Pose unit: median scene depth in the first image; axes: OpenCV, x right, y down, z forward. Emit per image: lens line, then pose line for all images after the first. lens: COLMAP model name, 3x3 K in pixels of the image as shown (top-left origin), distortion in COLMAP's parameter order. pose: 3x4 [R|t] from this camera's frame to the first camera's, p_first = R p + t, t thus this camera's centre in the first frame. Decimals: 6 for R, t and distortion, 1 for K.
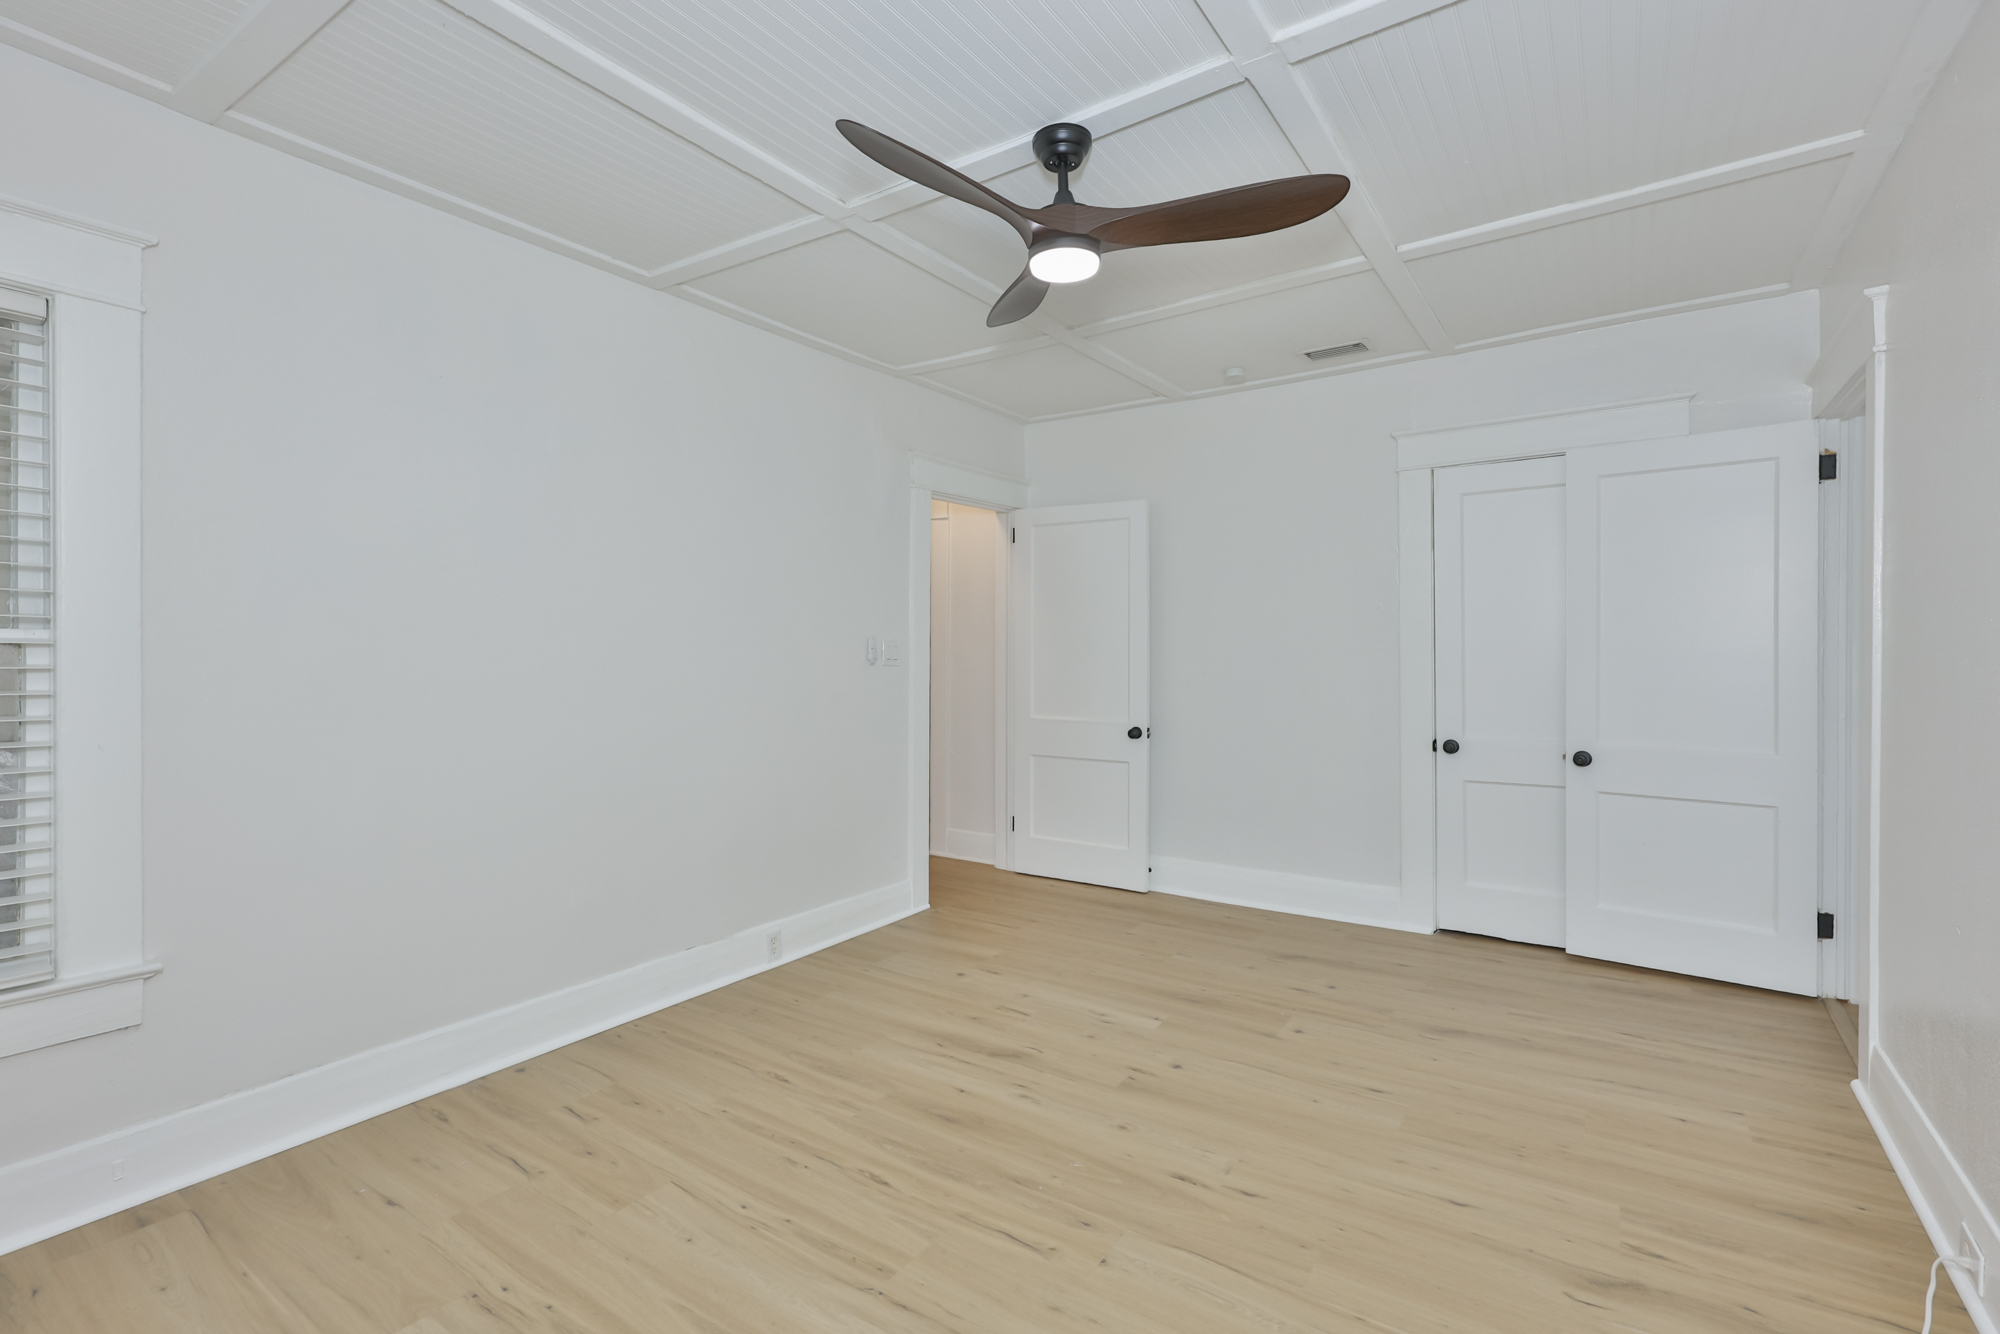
lens RADIAL K [[950.2, 0, 927.0], [0, 950.2, 651.0], [0, 0, 1]] dist [-0.000913, -0.000190]
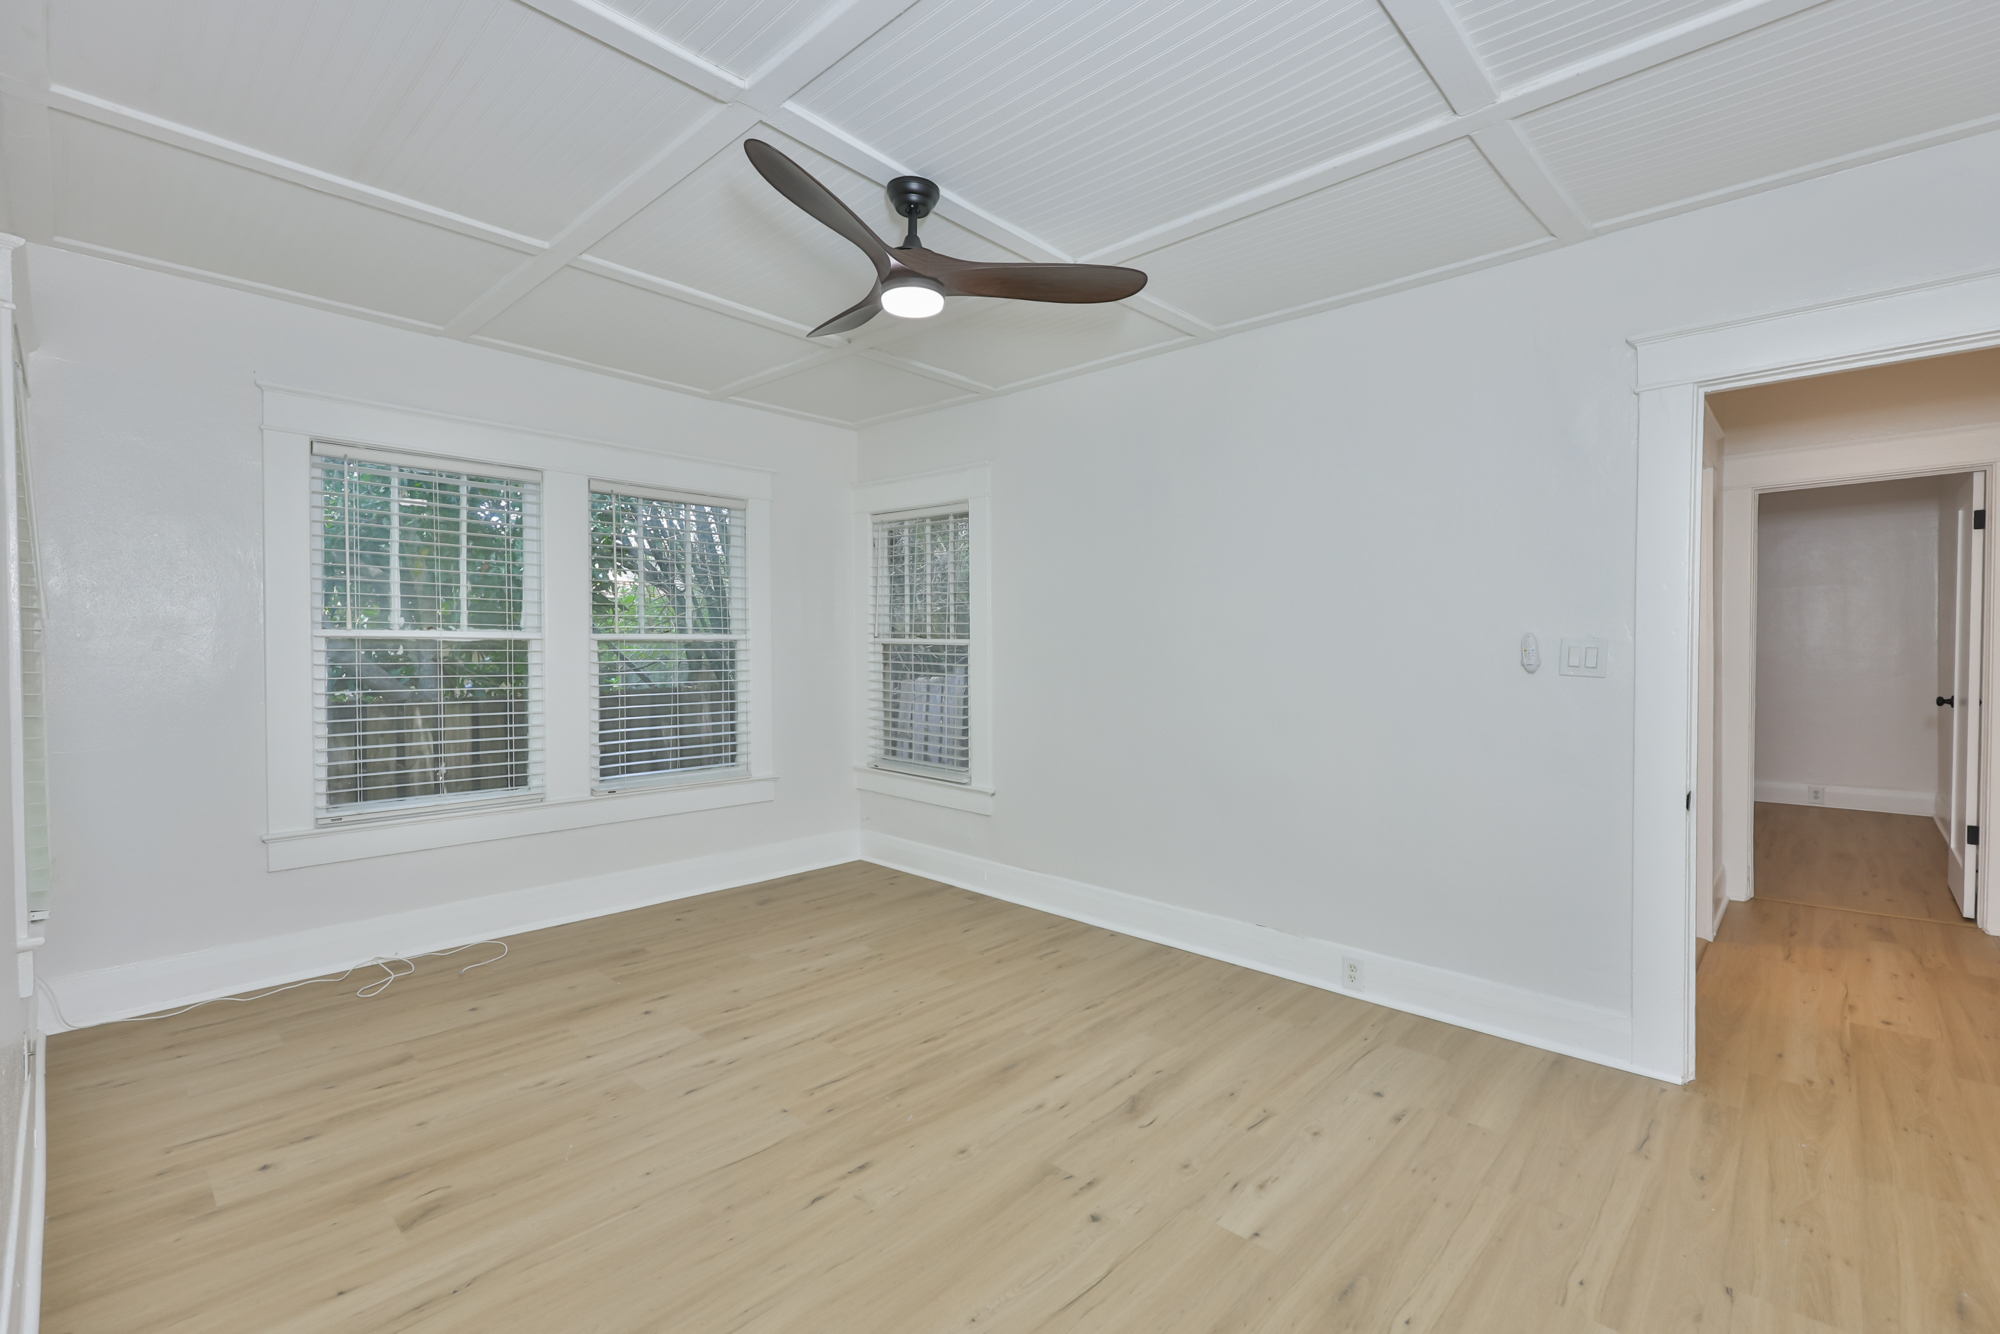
lens RADIAL K [[861.7, 0, 1000.0], [0, 861.7, 667.0], [0, 0, 1]] dist [0.000681, 0.000246]
pose [[-0.122598, 0.026106, -0.992113, 1.004183], [-0.004426, 0.999630, 0.026851, -0.012457], [0.992447, 0.007682, -0.122437, 1.084933]]
